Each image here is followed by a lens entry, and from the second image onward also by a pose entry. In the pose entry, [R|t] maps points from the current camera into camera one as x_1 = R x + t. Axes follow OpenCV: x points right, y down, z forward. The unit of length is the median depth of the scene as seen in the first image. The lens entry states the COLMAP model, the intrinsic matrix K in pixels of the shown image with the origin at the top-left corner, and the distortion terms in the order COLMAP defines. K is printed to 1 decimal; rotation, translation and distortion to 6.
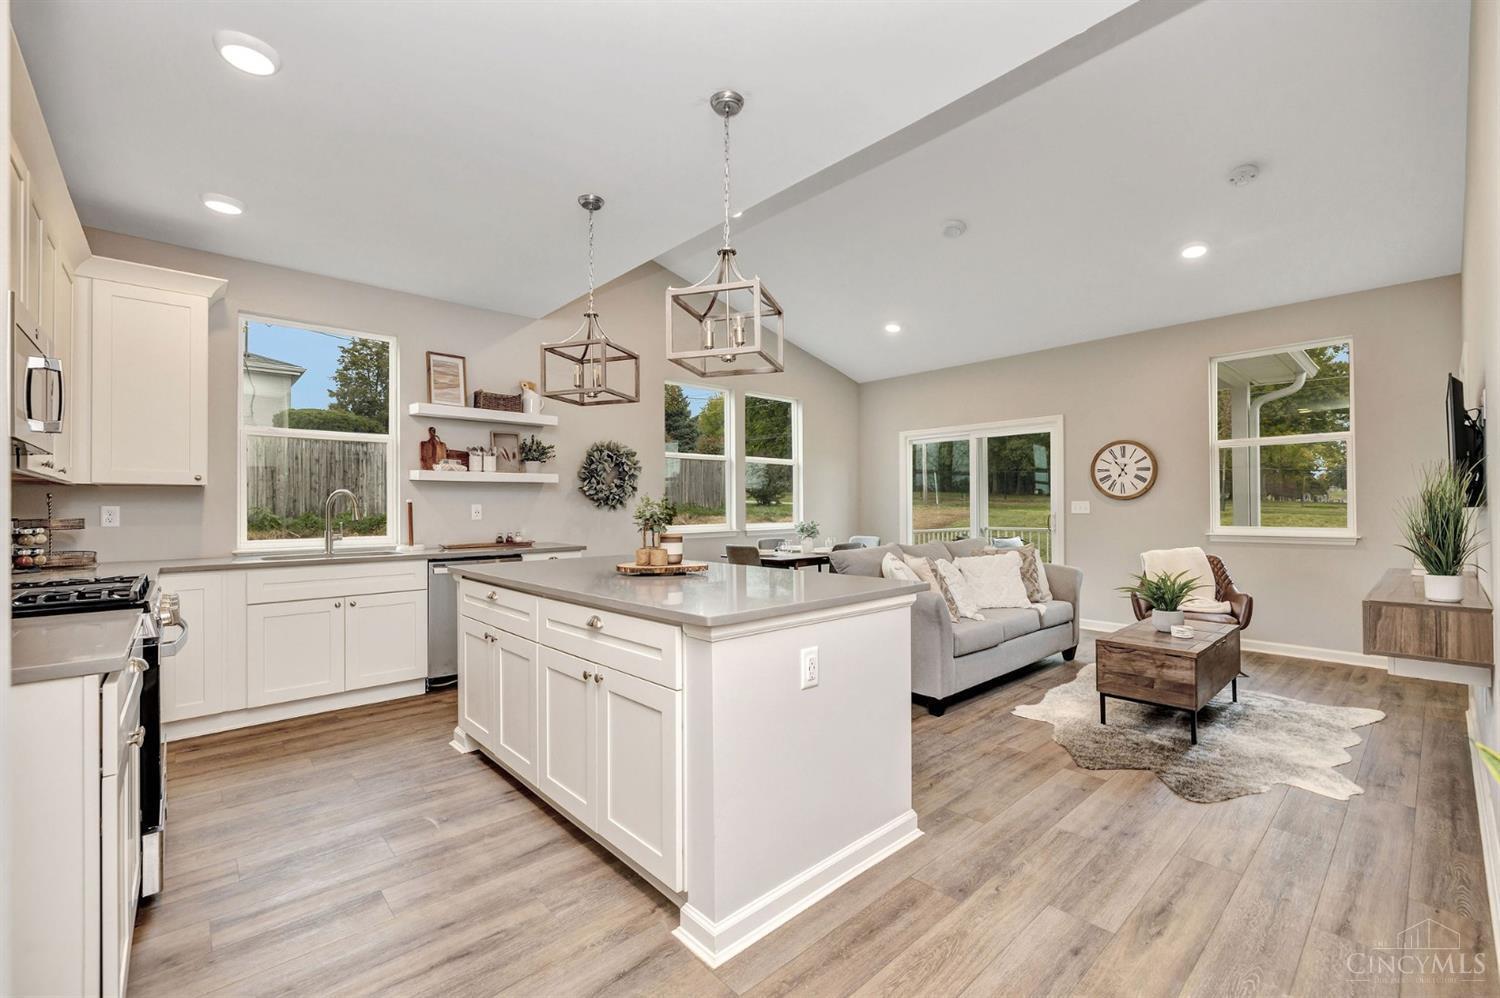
lens RADIAL K [[628.2, 0, 752.9], [0, 628.2, 502.5], [0, 0, 1]] dist [0.000163, -0.000424]
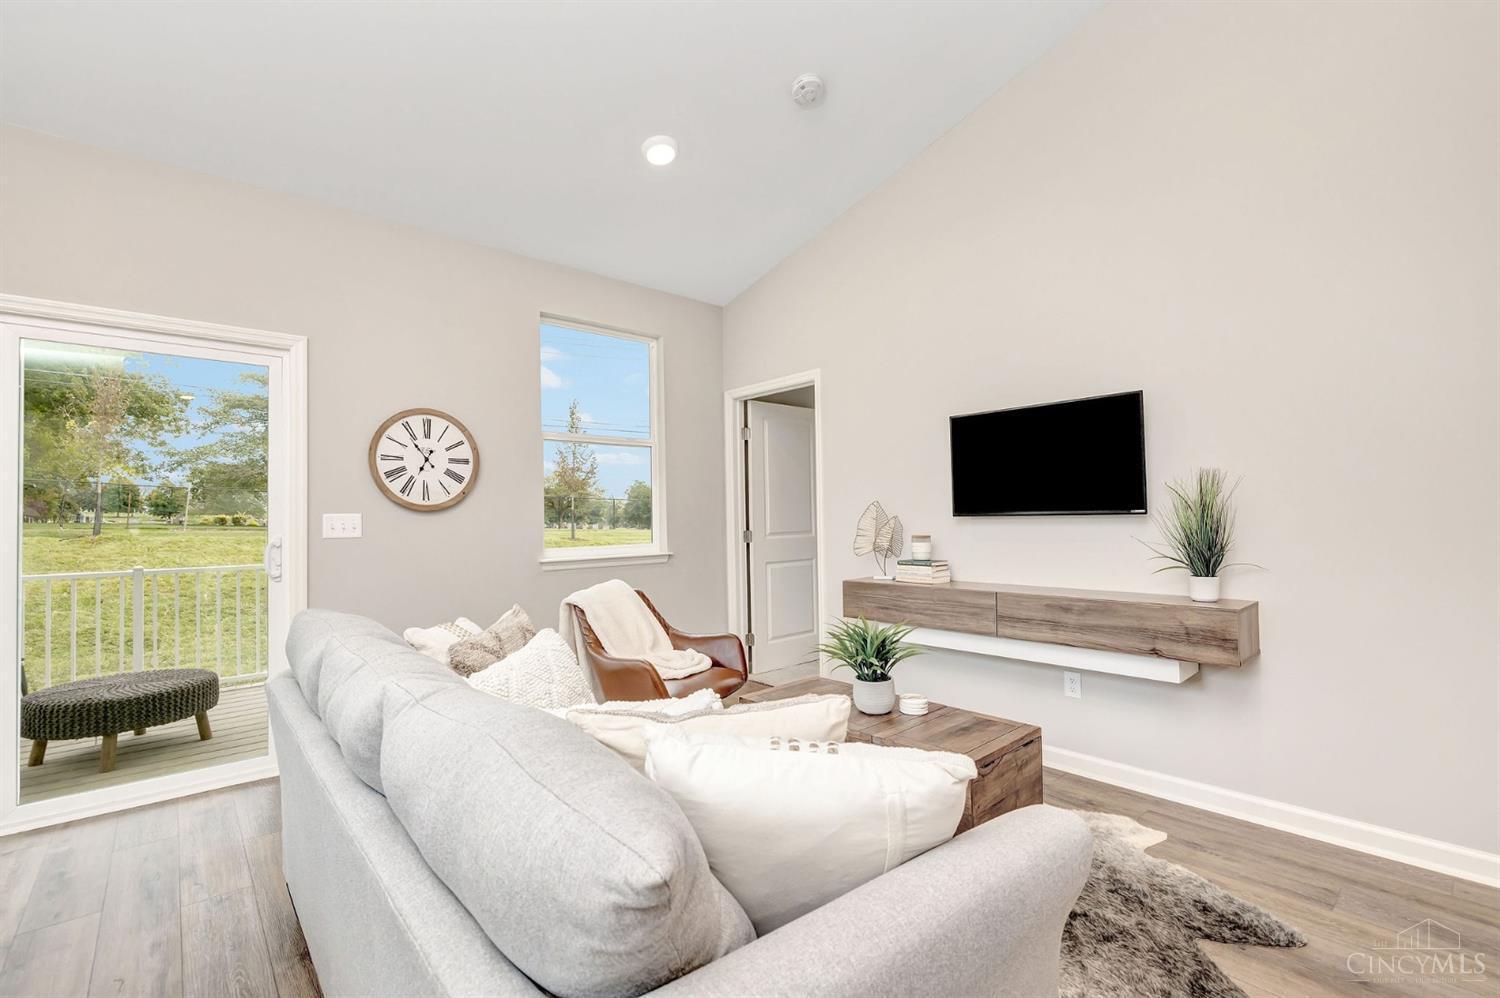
lens RADIAL K [[660.3, 0, 752.1], [0, 660.3, 504.2], [0, 0, 1]] dist [-0.007655, 0.001212]
pose [[0.013072, 0.023930, 0.999628, -0.015245], [0.007027, 0.999687, -0.024024, 0.007128], [-0.999890, 0.007339, 0.012900, 0.866410]]
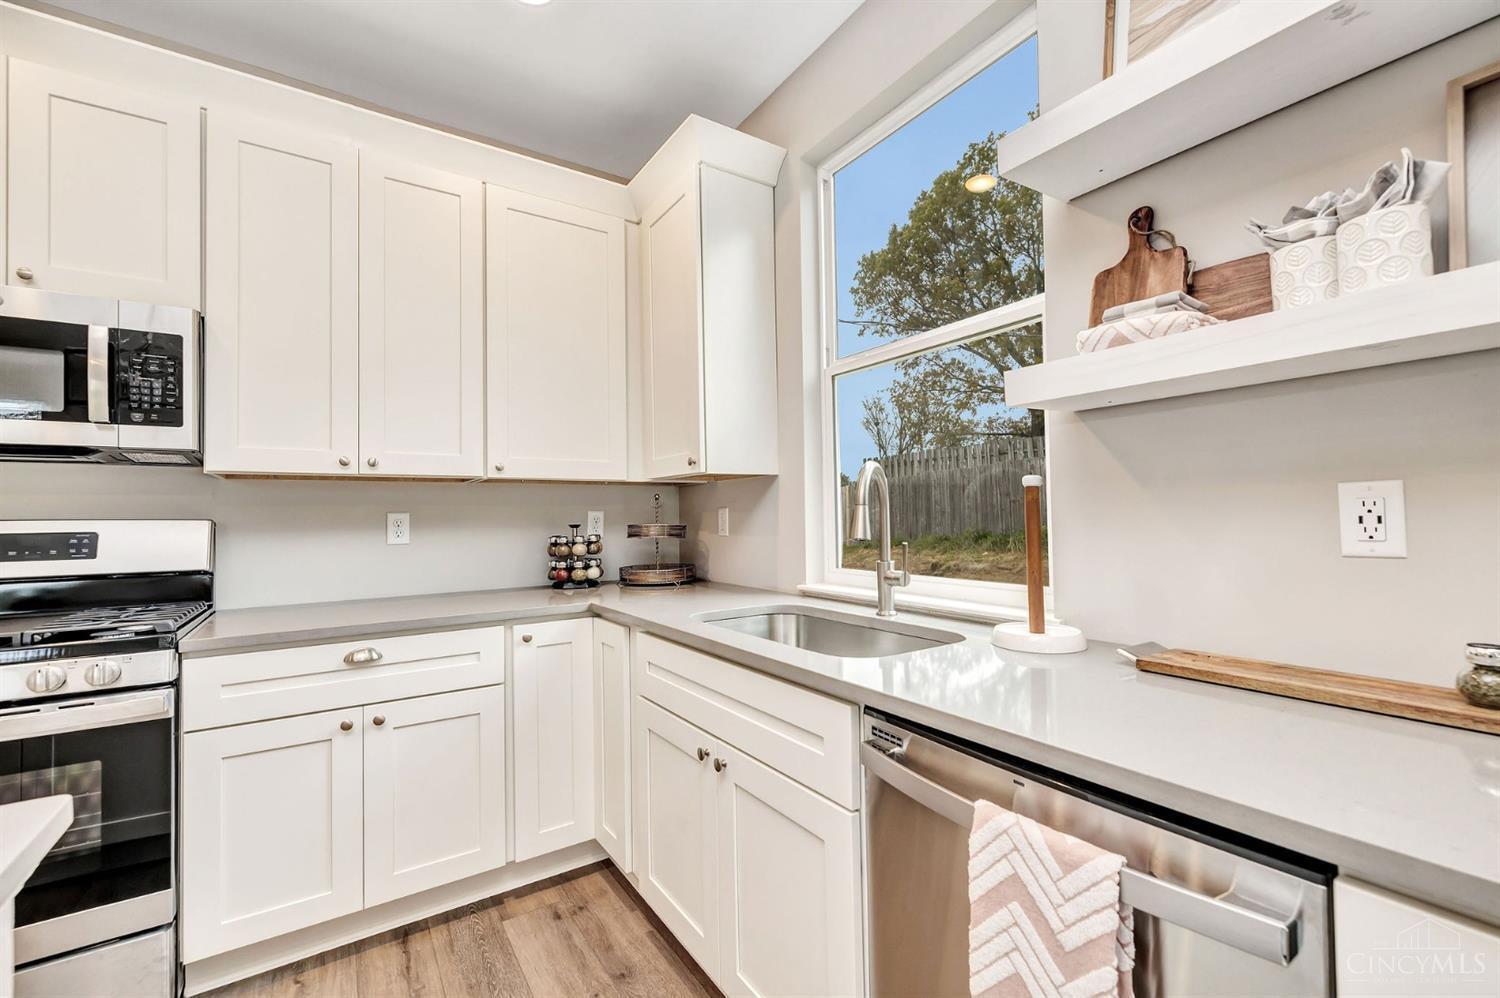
lens RADIAL K [[628.2, 0, 752.9], [0, 628.2, 502.5], [0, 0, 1]] dist [0.000163, -0.000424]
pose [[-0.146974, -0.012114, -0.989066, -0.216614], [0.024537, 0.999573, -0.015889, 0.008936], [0.988836, -0.026604, -0.146614, 0.870890]]
